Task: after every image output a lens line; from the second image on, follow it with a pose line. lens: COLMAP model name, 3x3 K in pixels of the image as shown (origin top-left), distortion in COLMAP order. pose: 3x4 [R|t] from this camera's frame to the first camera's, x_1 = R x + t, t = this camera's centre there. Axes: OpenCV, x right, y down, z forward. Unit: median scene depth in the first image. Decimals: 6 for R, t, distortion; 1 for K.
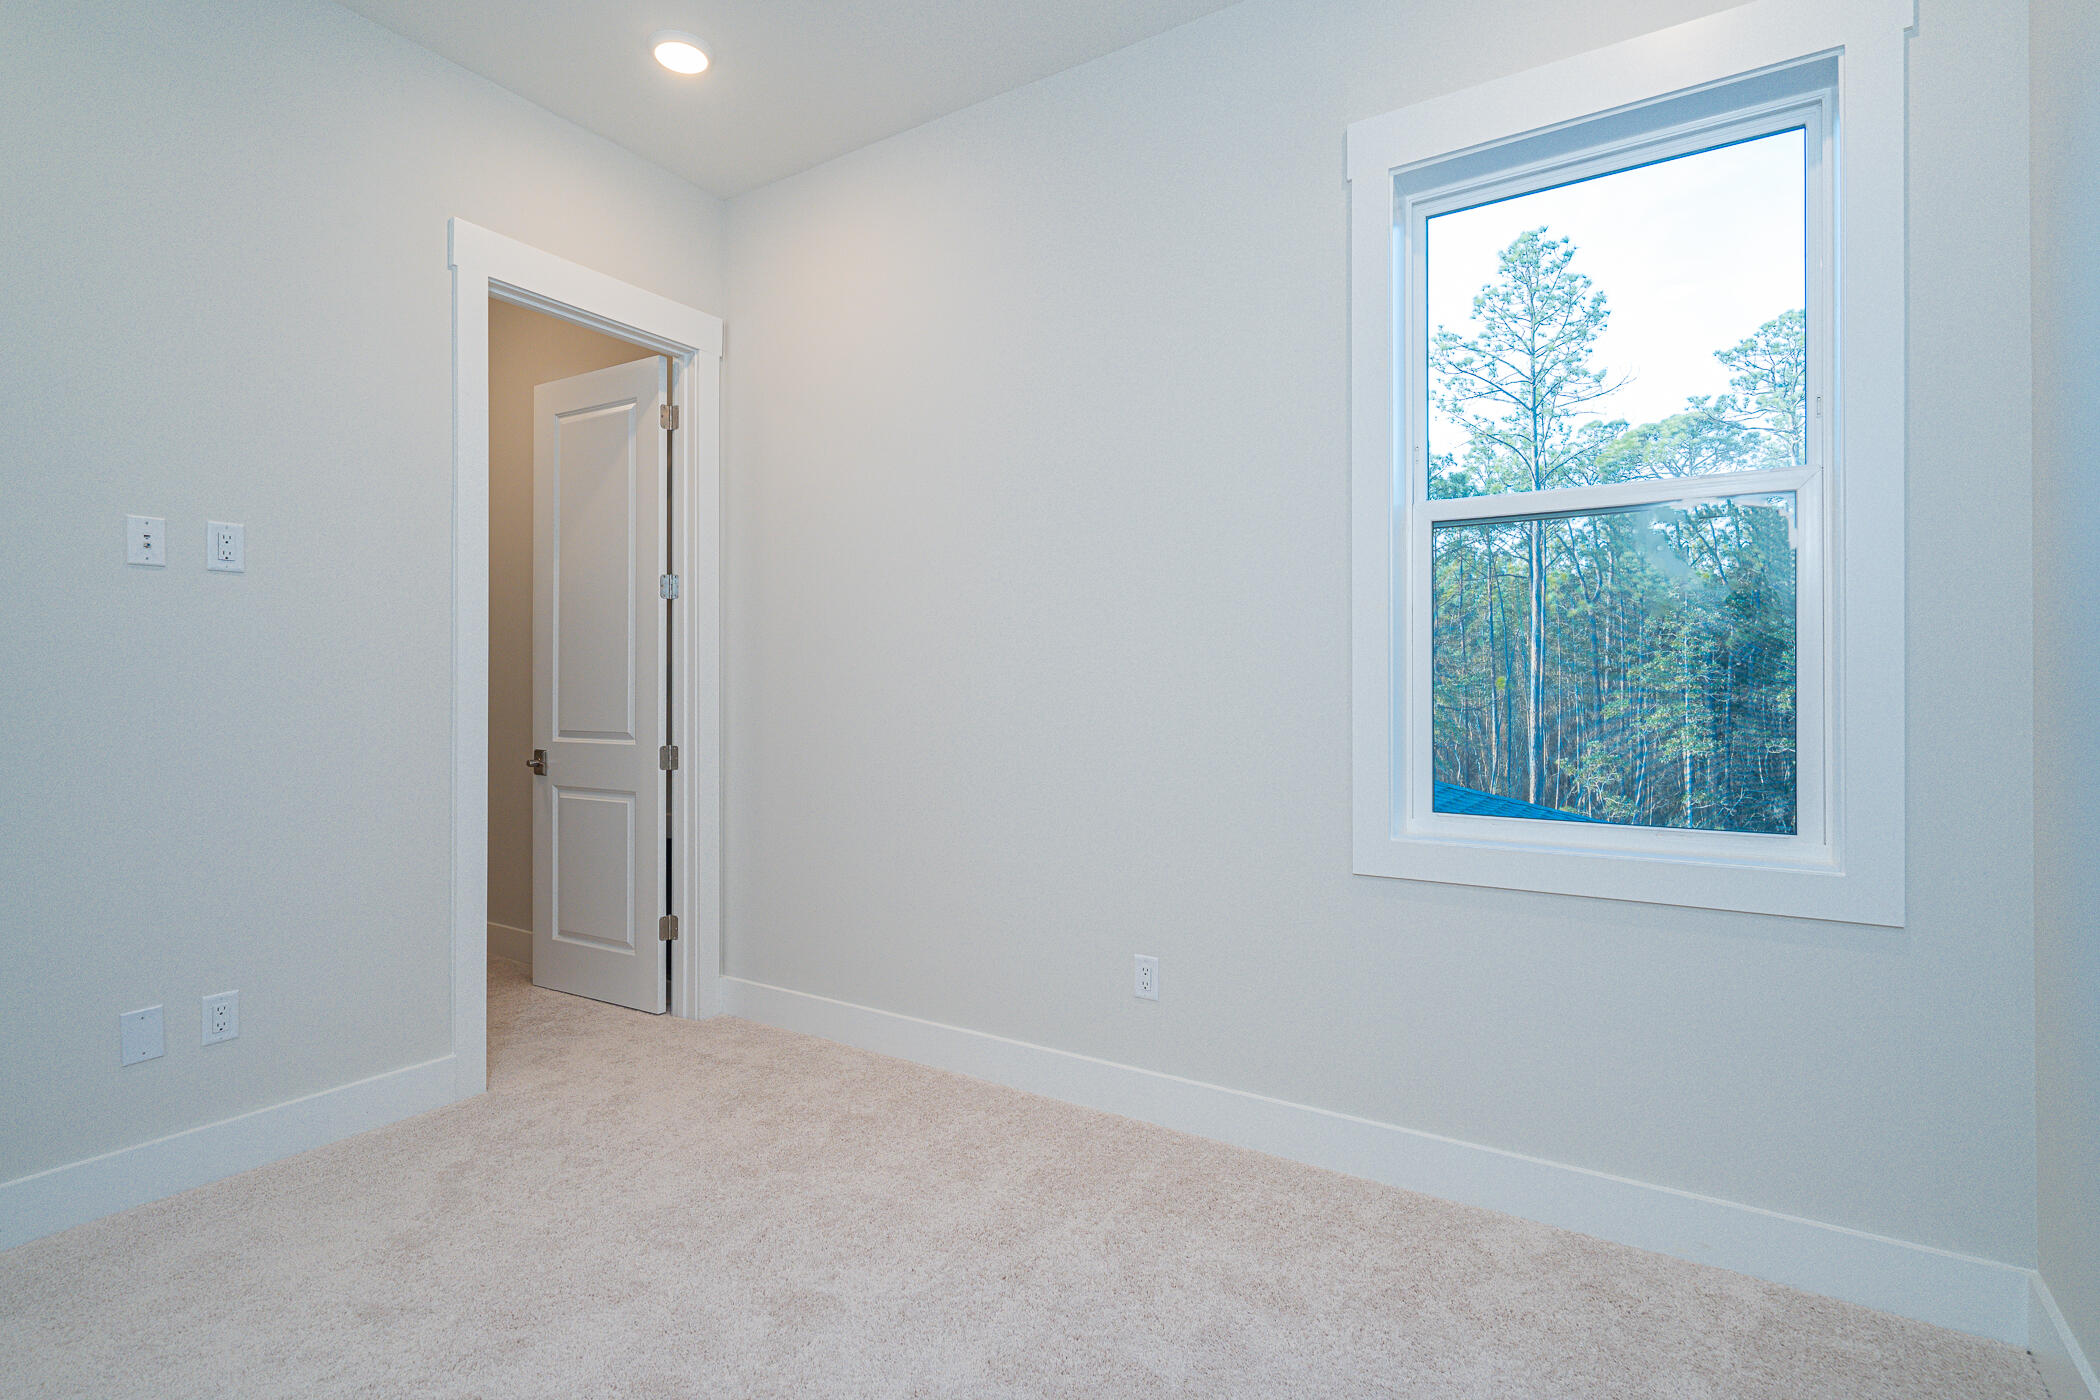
lens RADIAL K [[1013.8, 0, 1049.0], [0, 1013.8, 699.6], [0, 0, 1]] dist [0.002975, -0.000304]
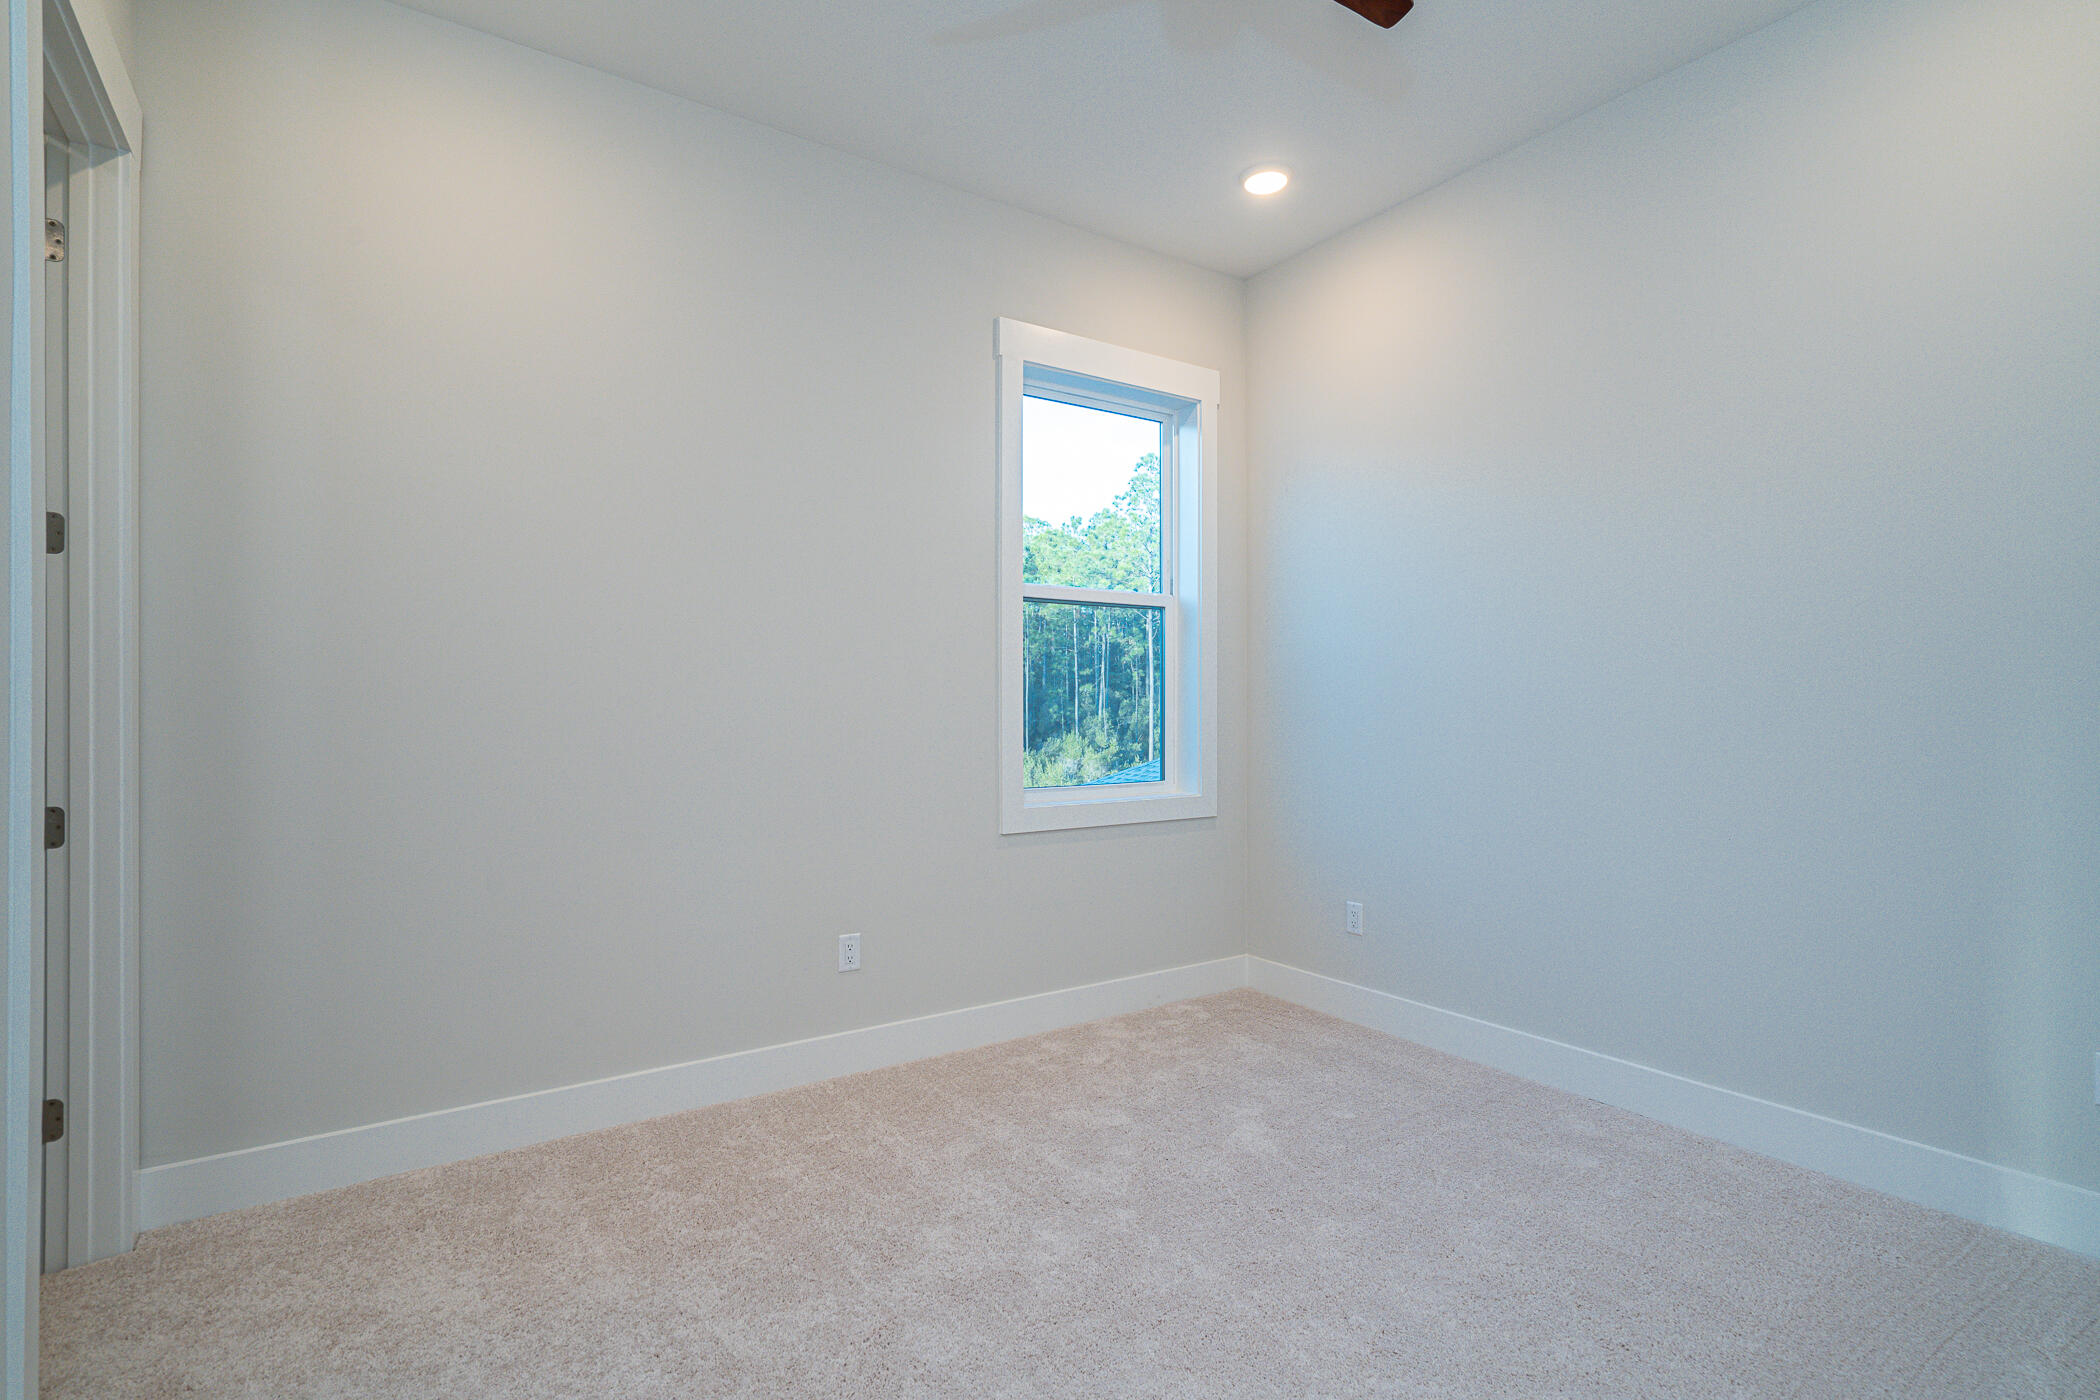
lens RADIAL K [[1013.8, 0, 1050.3], [0, 1013.8, 703.0], [0, 0, 1]] dist [0.002975, -0.000304]
pose [[0.398500, -0.001639, 0.917167, -0.907942], [0.009163, 0.999956, -0.002194, -0.010200], [-0.917123, 0.009279, 0.398497, 0.322797]]
